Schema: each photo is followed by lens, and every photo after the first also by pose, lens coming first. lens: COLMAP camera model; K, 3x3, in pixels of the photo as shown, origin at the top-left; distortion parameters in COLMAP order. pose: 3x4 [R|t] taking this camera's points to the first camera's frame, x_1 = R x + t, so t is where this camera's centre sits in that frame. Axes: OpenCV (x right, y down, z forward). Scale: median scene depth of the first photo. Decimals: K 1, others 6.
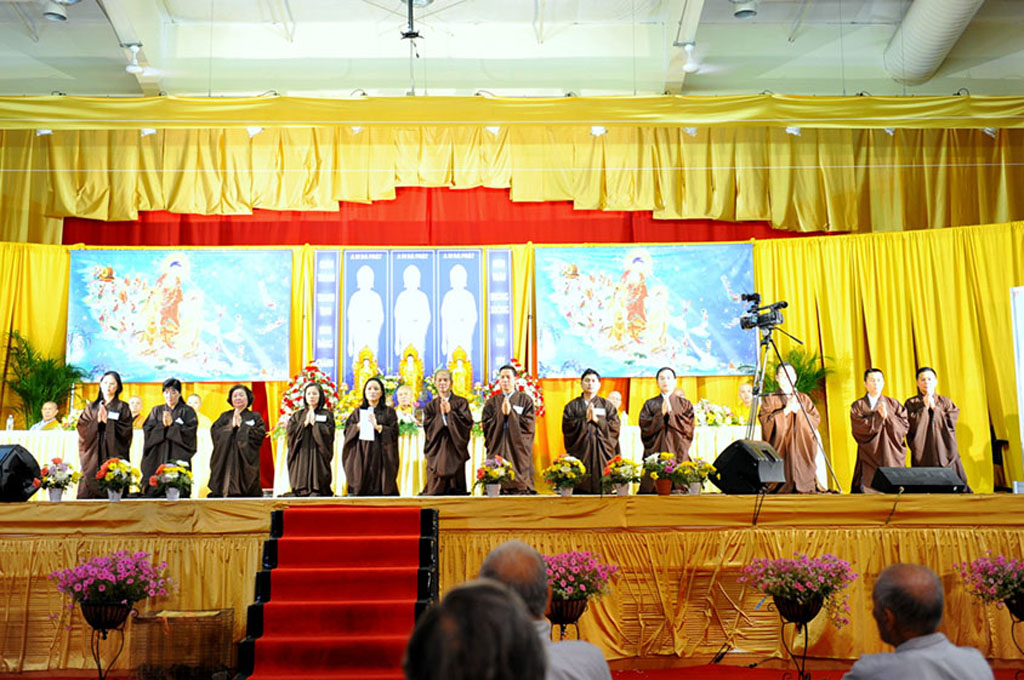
lens RADIAL K [[1292.3, 0, 500.9], [0, 1292.3, 251.0], [0, 0, 1]] dist [0.076075, 0.000000]
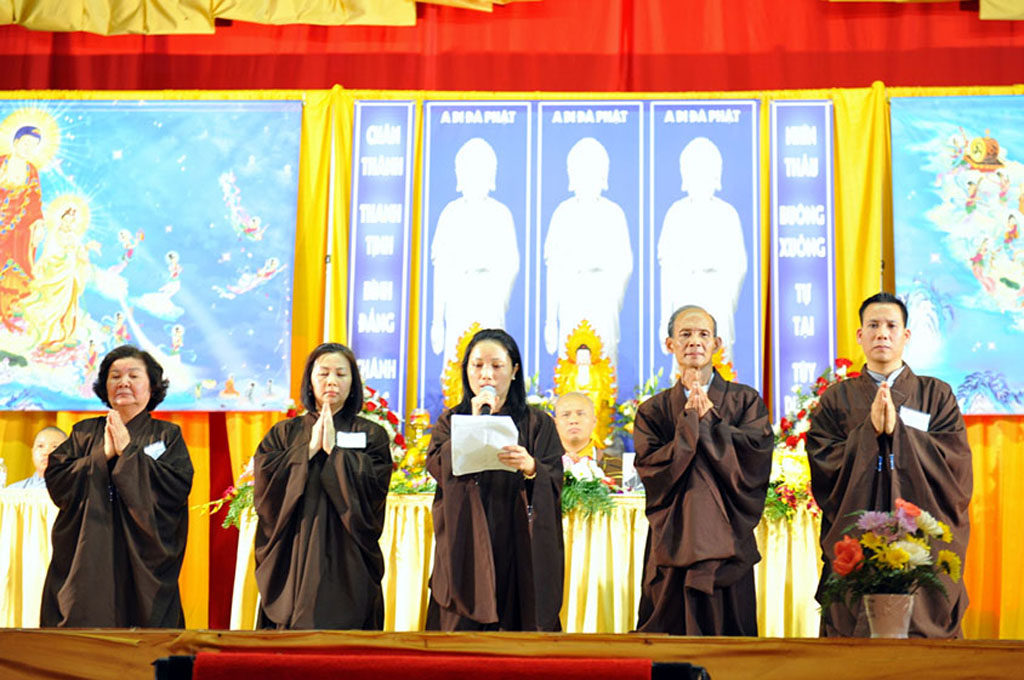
lens RADIAL K [[2347.4, 0, 511.7], [0, 2347.4, 264.5], [0, 0, 1]] dist [0.123001, 0.000000]
pose [[0.995801, 0.007418, -0.091243, -0.024556], [-0.009069, 0.999802, -0.017698, 0.064940], [0.091094, 0.018452, 0.995671, 0.254454]]
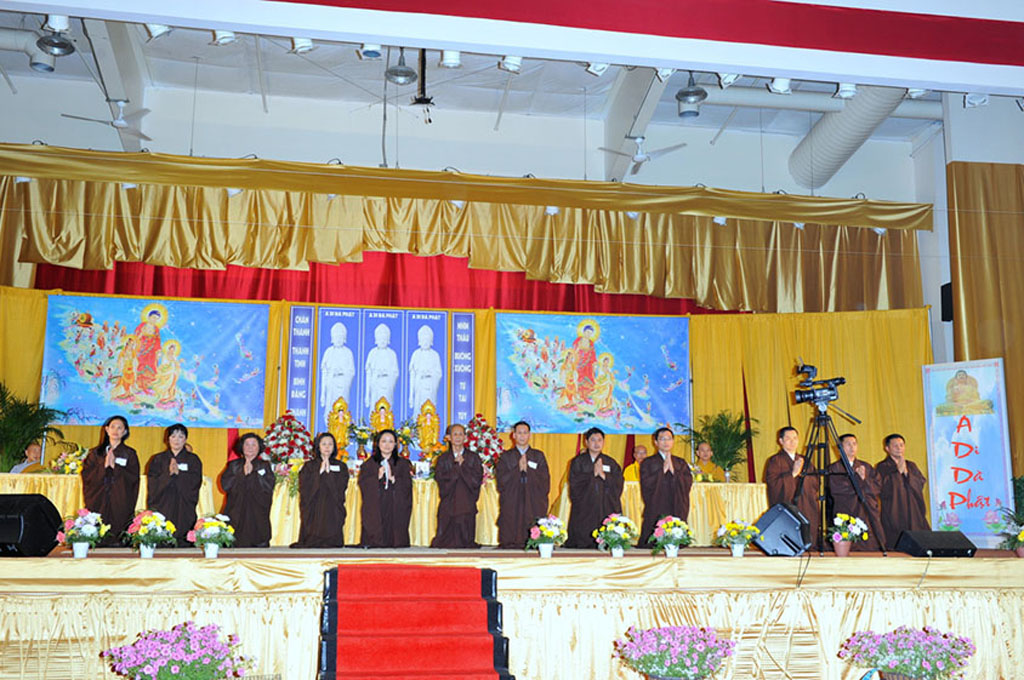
lens RADIAL K [[1047.8, 0, 519.7], [0, 1047.8, 330.7], [0, 0, 1]] dist [0.040472, 0.000000]
pose [[0.987853, 0.041733, 0.149683, -0.086880], [-0.042700, 0.999083, 0.003252, 0.008871], [-0.149410, -0.009604, 0.988729, 0.120968]]
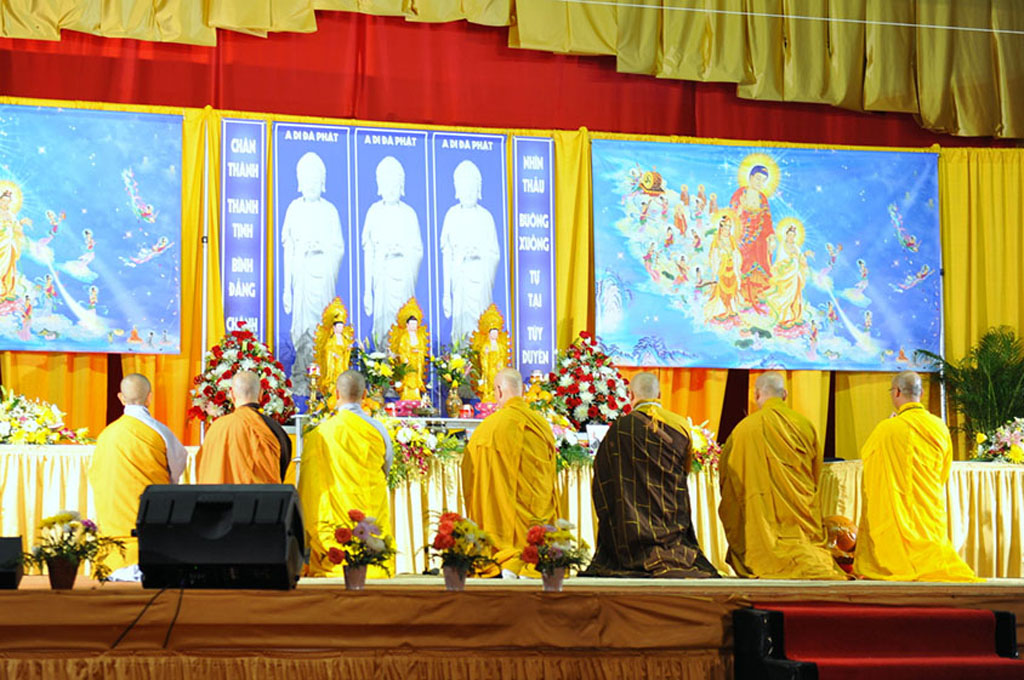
lens RADIAL K [[2289.5, 0, 398.2], [0, 2289.5, 252.5], [0, 0, 1]] dist [0.143755, 0.000000]
pose [[0.955776, 0.047329, 0.290264, -0.353104], [-0.065782, 0.996364, 0.054143, -0.001610], [-0.286646, -0.070843, 0.955414, 0.046414]]
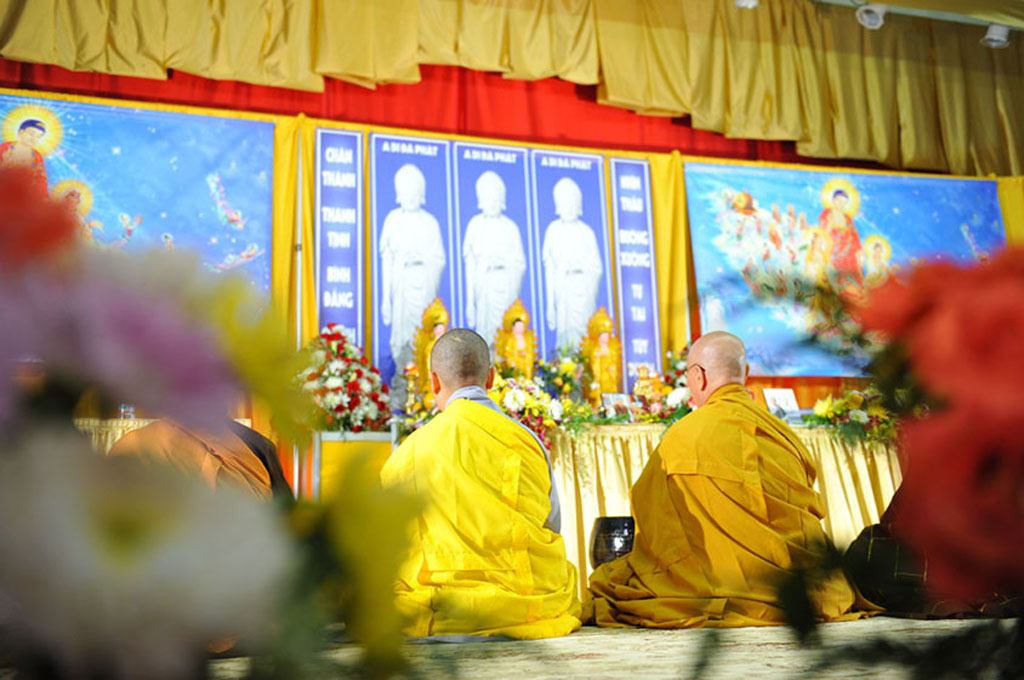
lens RADIAL K [[1075.5, 0, 512.3], [0, 1075.5, 322.6], [0, 0, 1]] dist [0.059919, 0.000000]
pose [[0.955540, 0.042776, 0.291742, -0.193820], [-0.031638, 0.998583, -0.042792, 0.096521], [-0.293159, 0.031660, 0.955539, 0.554482]]
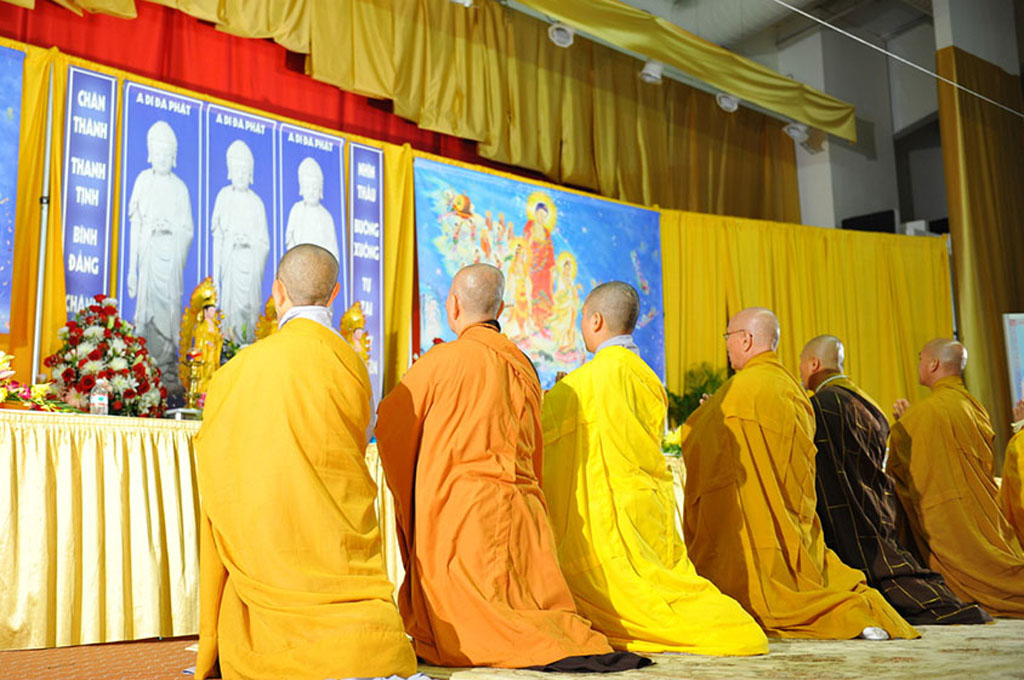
lens RADIAL K [[1284.6, 0, 439.1], [0, 1284.6, 251.8], [0, 0, 1]] dist [0.046788, 0.000000]
pose [[0.742060, 0.152068, 0.652856, -0.340899], [-0.118529, 0.988348, -0.095489, 0.095320], [-0.659771, -0.006524, 0.751439, 0.561100]]
